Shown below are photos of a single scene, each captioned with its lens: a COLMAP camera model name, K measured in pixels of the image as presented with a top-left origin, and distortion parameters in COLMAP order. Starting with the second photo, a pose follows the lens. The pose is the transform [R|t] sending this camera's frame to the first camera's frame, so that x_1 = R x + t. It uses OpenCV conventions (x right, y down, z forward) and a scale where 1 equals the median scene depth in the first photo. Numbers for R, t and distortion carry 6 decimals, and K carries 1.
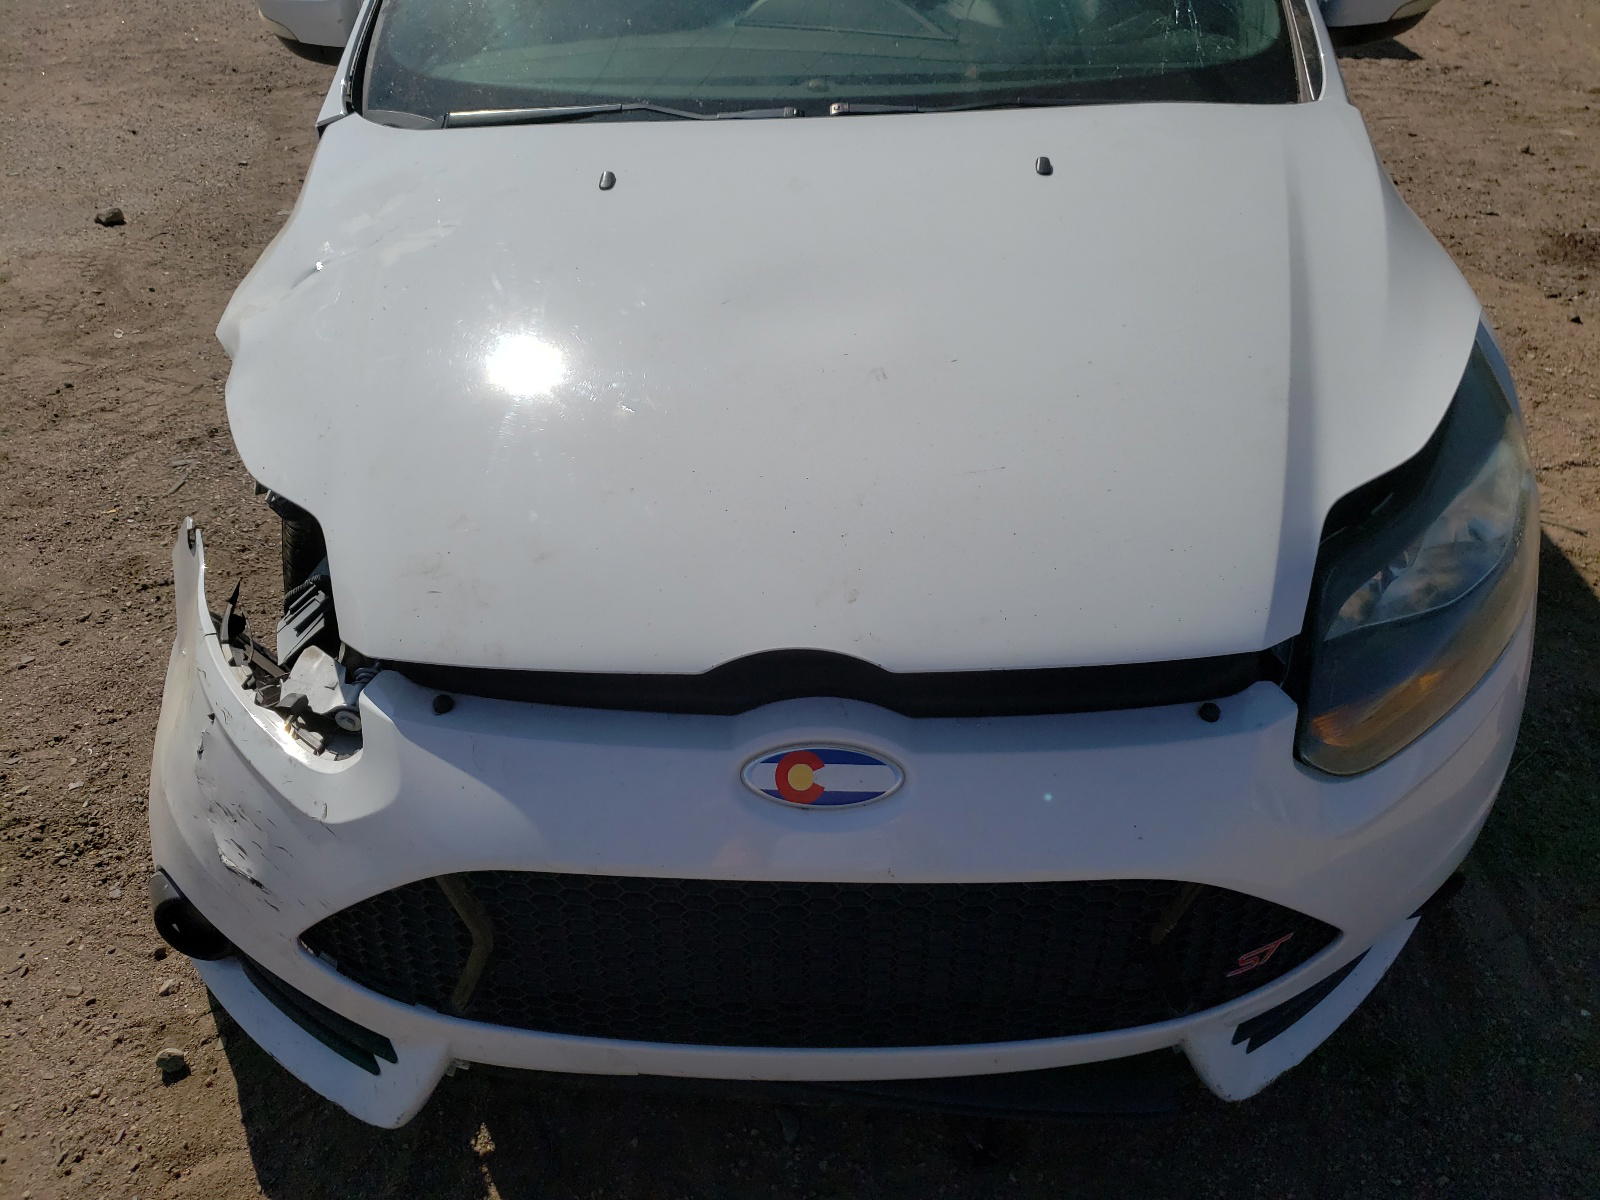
lens RADIAL K [[1403.6, 0, 800.0], [0, 1403.6, 600.0], [0, 0, 1]] dist [0.062782, -0.083918]
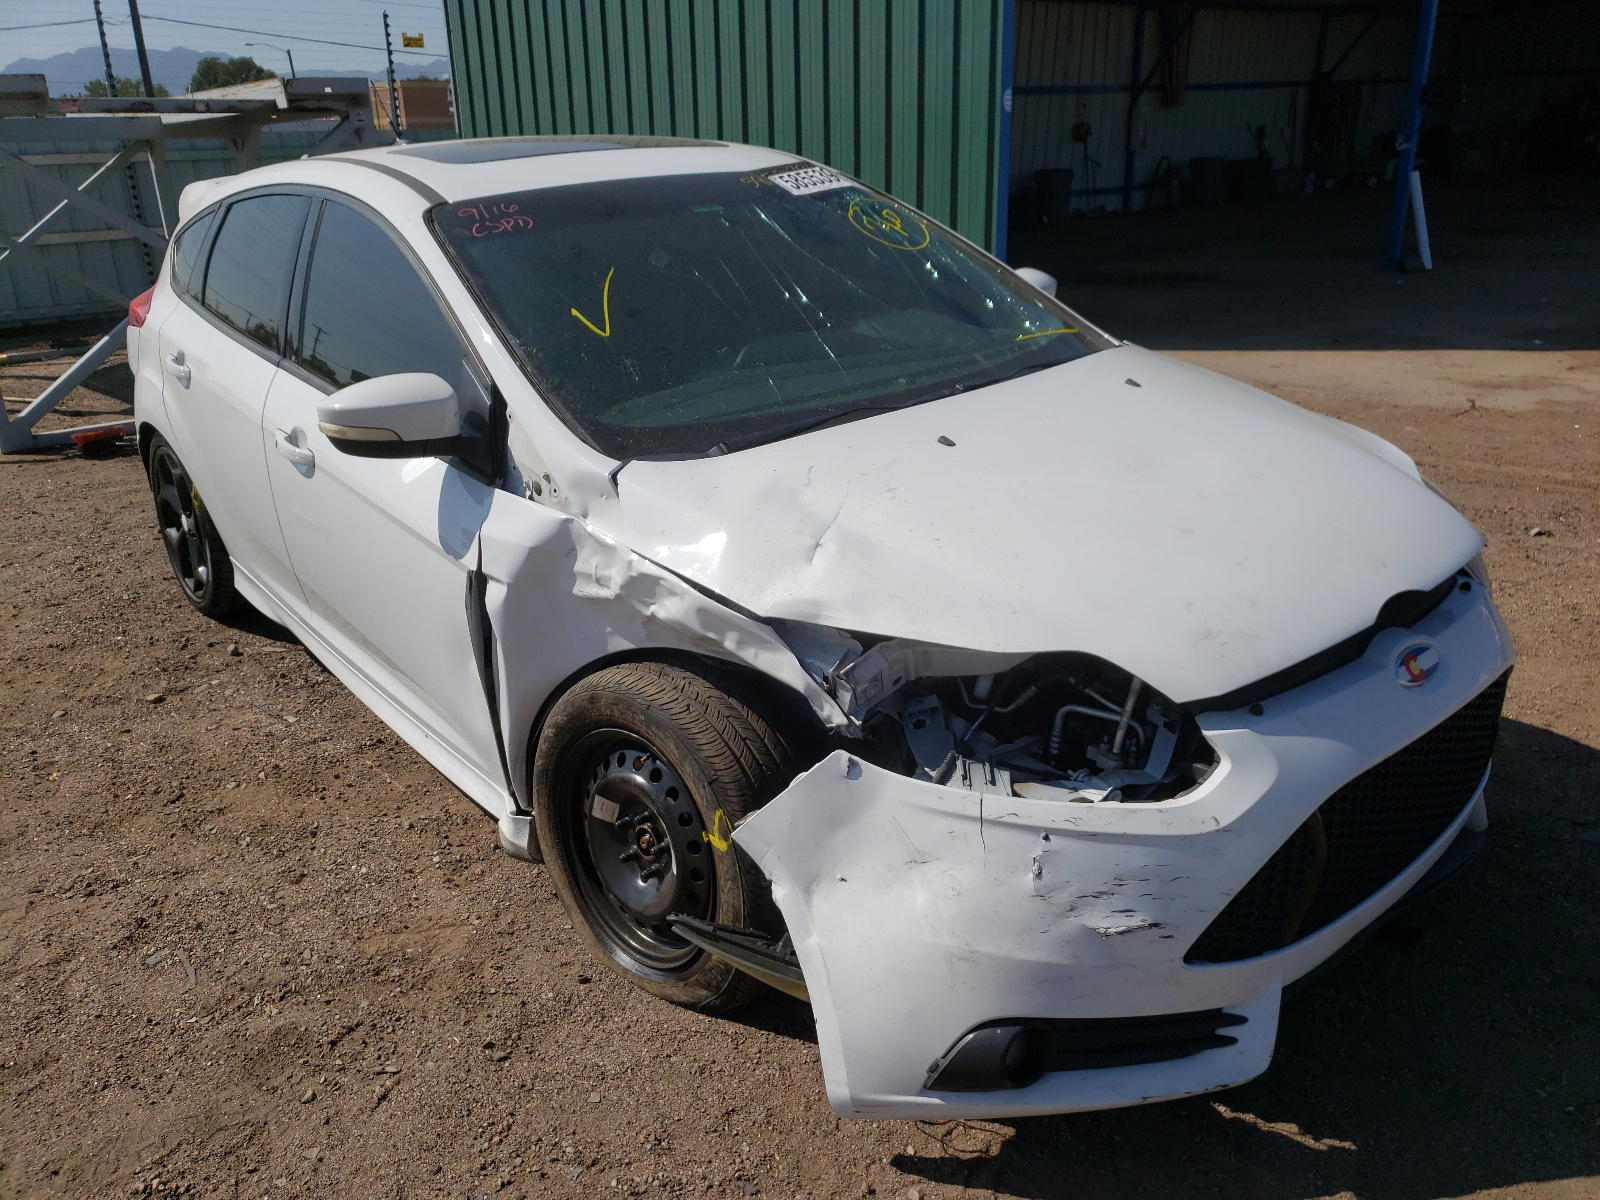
lens RADIAL K [[1451.5, 0, 800.0], [0, 1451.5, 600.0], [0, 0, 1]] dist [0.152500, -0.504156]
pose [[0.676542, -0.239590, 0.696338, -1.484328], [0.425272, 0.899090, -0.103830, -0.069564], [-0.601194, 0.366379, 0.710163, 0.120729]]
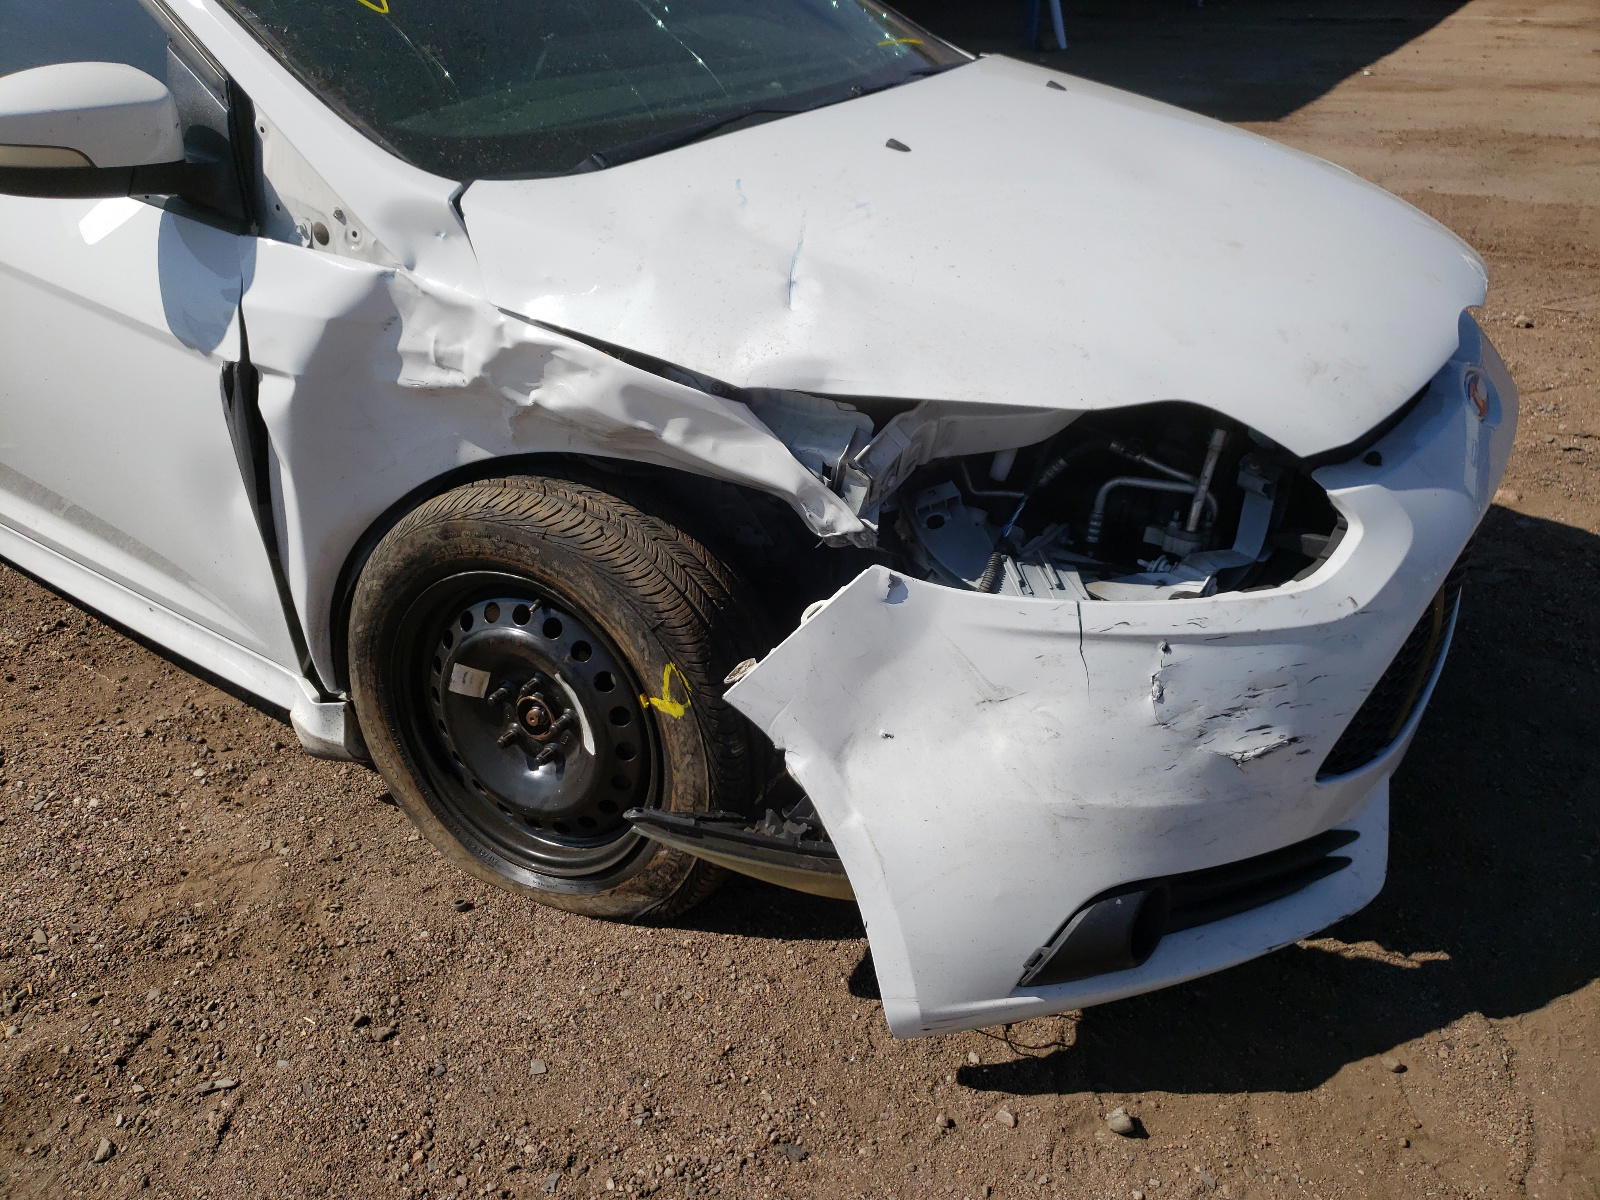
lens RADIAL K [[1403.6, 0, 800.0], [0, 1403.6, 600.0], [0, 0, 1]] dist [0.062782, -0.083918]
pose [[0.426809, -0.384401, 0.818578, -1.347505], [0.499972, 0.854551, 0.140607, -0.214057], [-0.753566, 0.349254, 0.556920, 0.661253]]
